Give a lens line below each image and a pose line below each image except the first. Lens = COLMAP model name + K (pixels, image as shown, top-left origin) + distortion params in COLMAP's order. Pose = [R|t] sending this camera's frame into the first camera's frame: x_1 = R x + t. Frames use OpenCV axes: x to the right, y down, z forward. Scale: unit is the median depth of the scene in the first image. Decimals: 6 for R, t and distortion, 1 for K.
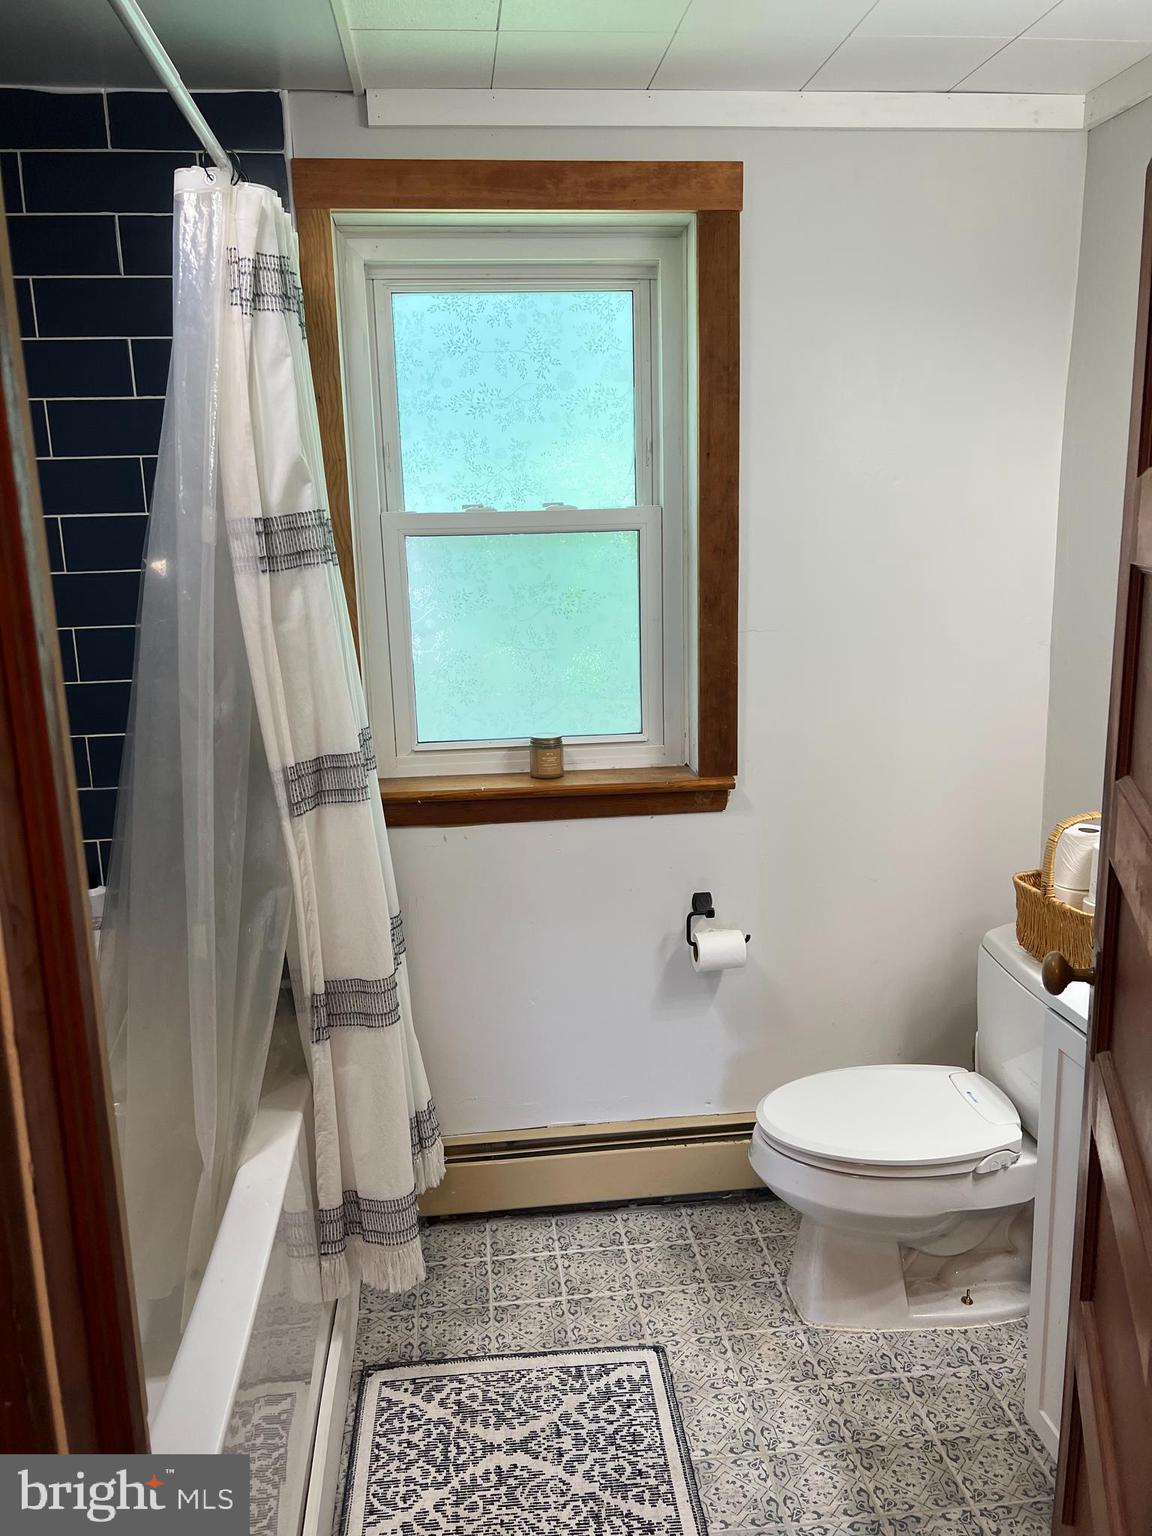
lens RADIAL K [[1154.0, 0, 573.0], [0, 1154.0, 769.1], [0, 0, 1]] dist [0.062496, -0.068320]
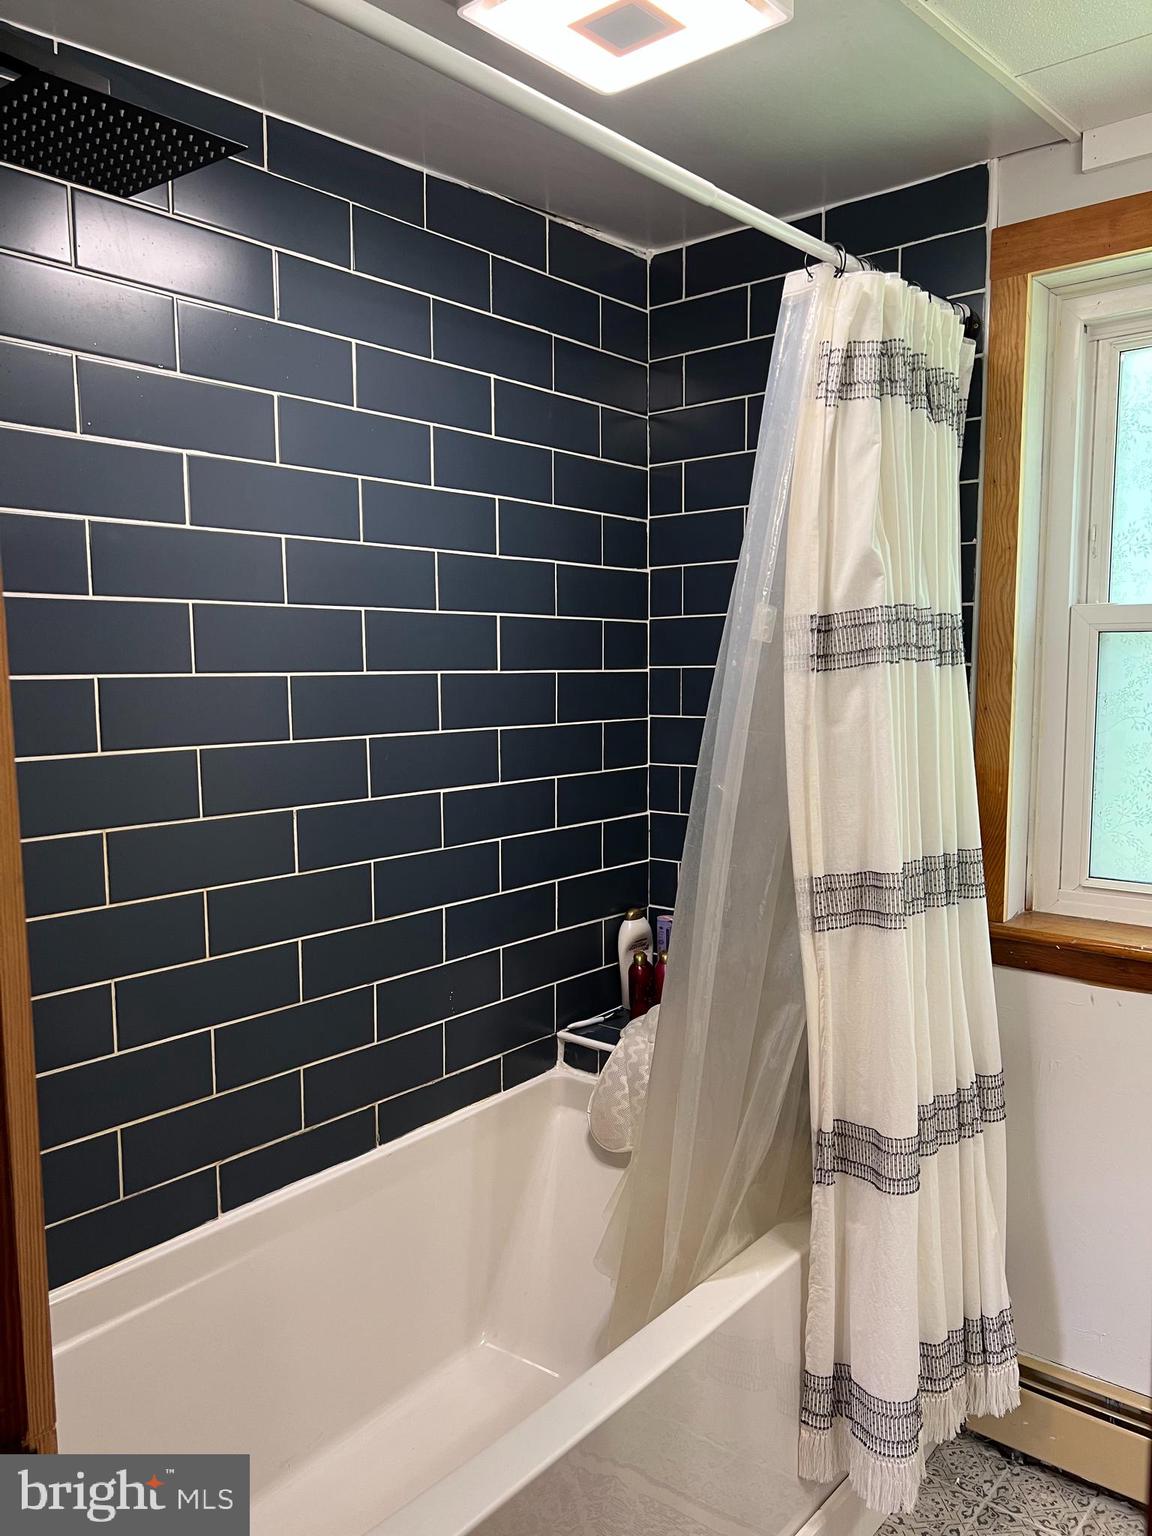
lens RADIAL K [[1154.0, 0, 573.6], [0, 1154.0, 783.6], [0, 0, 1]] dist [0.062496, -0.068320]
pose [[0.692820, 0.092530, -0.715149, 0.268198], [-0.143043, 0.989660, -0.010530, -0.037219], [0.706781, 0.109592, 0.698893, 0.194772]]
